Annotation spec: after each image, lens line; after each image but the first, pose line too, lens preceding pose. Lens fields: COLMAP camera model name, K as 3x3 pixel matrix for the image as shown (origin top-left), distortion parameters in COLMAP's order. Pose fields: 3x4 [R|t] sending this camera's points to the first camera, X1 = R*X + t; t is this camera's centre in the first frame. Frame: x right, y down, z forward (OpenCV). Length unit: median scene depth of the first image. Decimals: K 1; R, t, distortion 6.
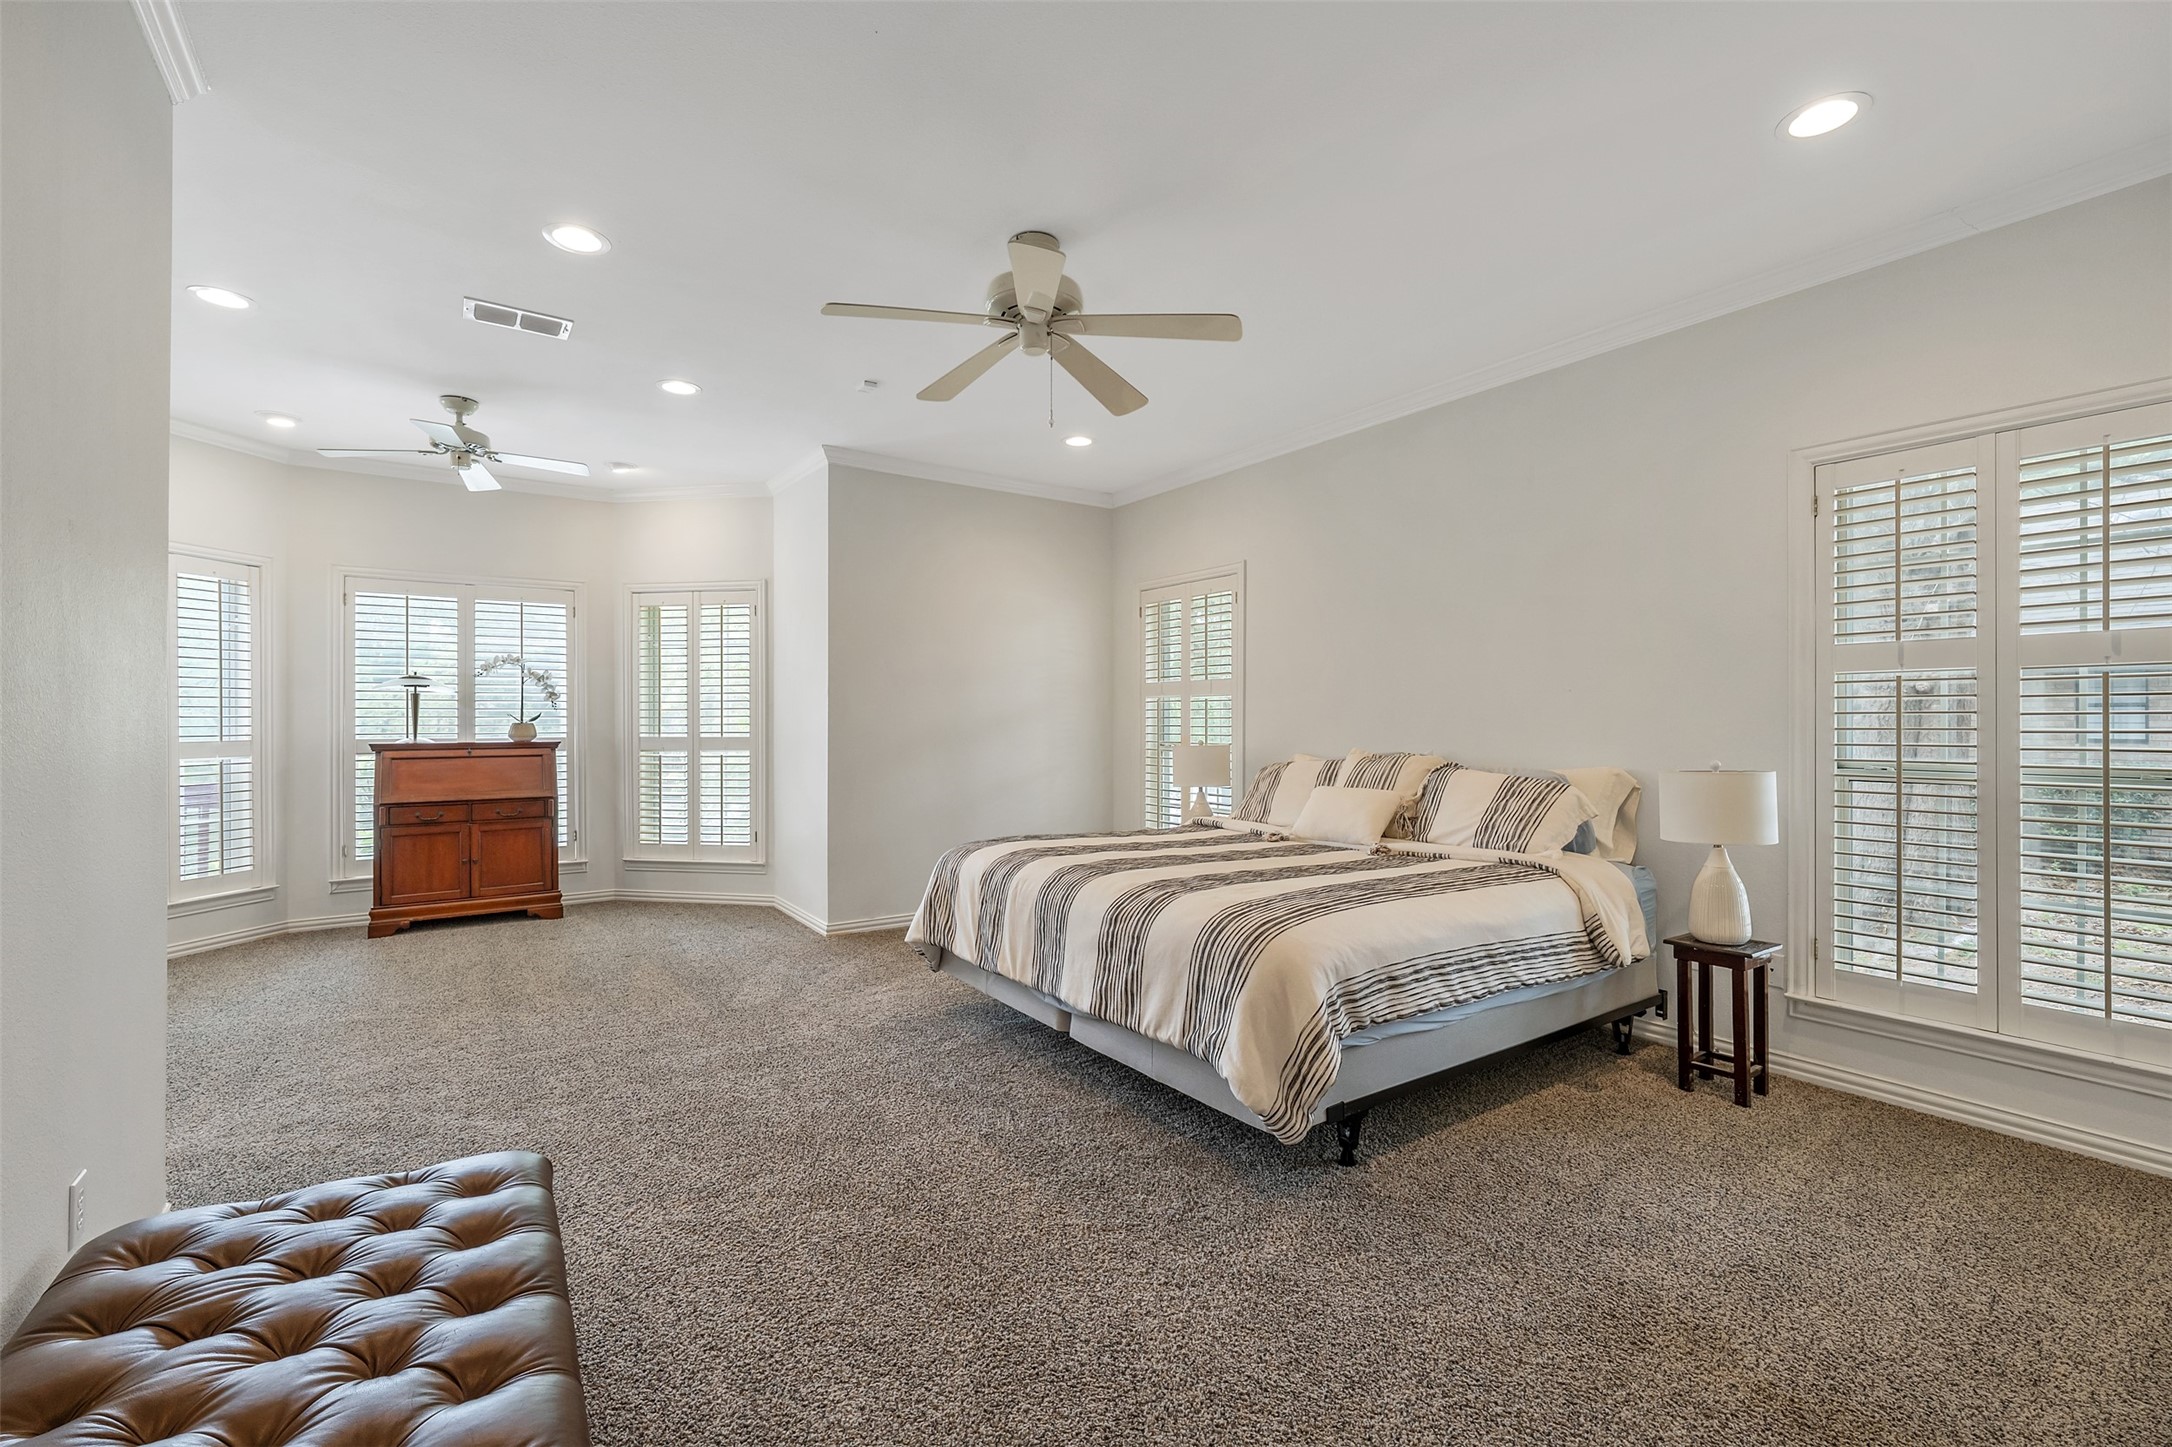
lens RADIAL K [[926.1, 0, 1078.7], [0, 926.1, 724.0], [0, 0, 1]] dist [0.005012, 0.000471]
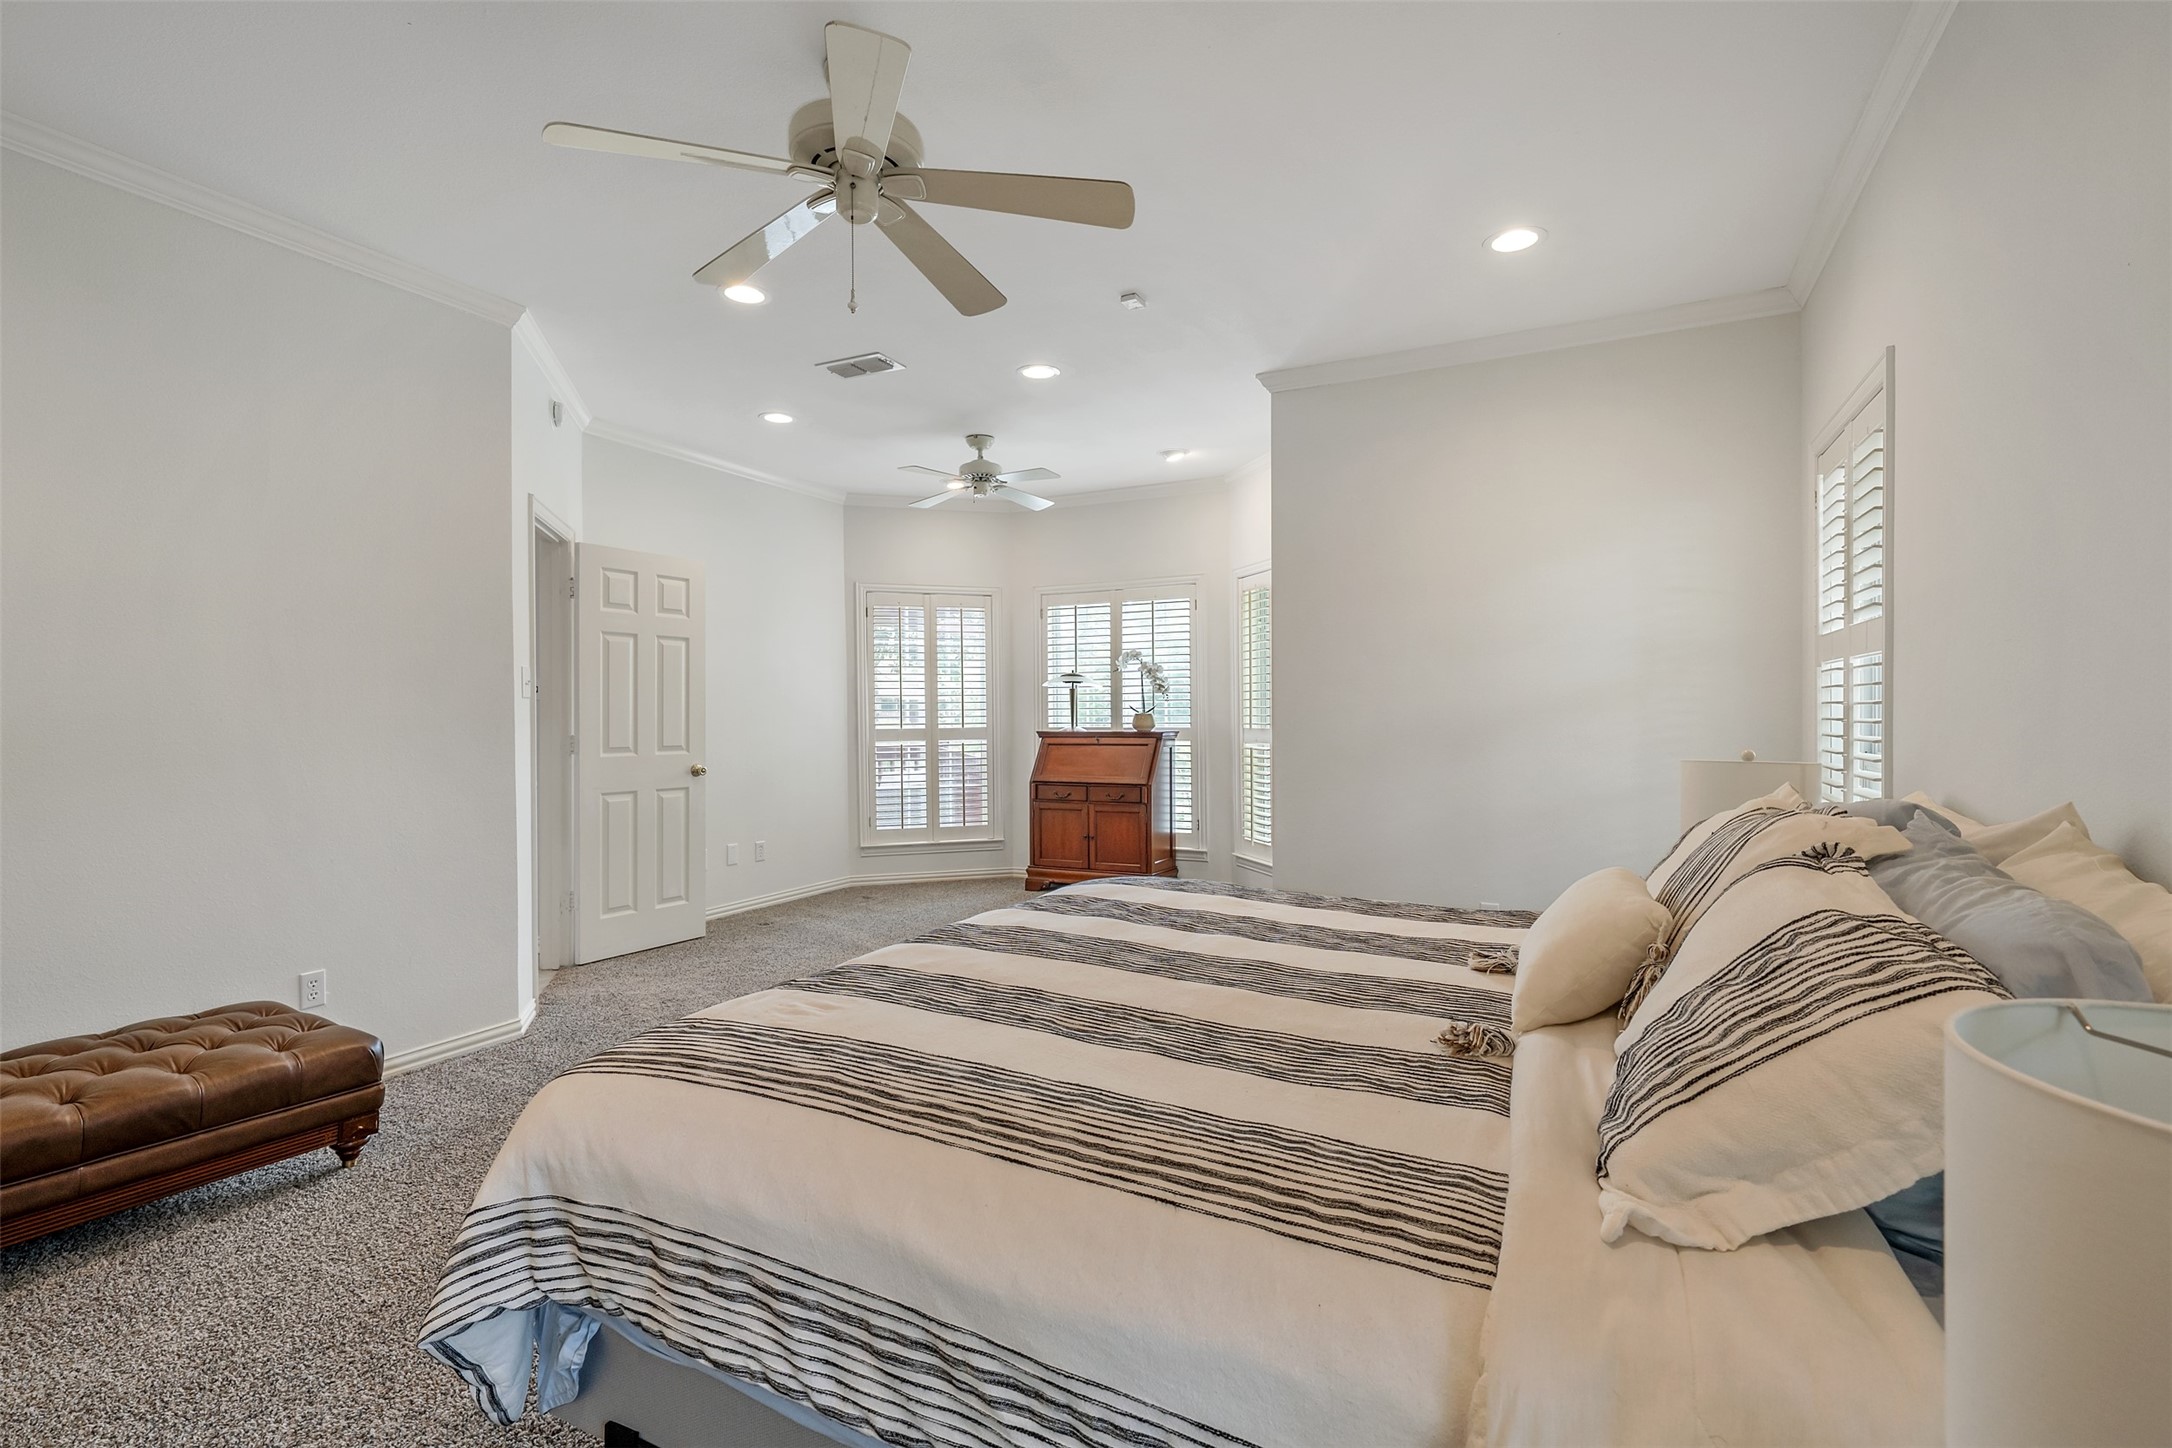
lens RADIAL K [[999.8, 0, 1096.4], [0, 999.8, 709.6], [0, 0, 1]] dist [0.022511, 0.000397]
pose [[0.466851, -0.005564, -0.884319, 0.415828], [0.003841, 0.999984, -0.004264, -0.001126], [0.884328, -0.001406, 0.466864, 0.437333]]
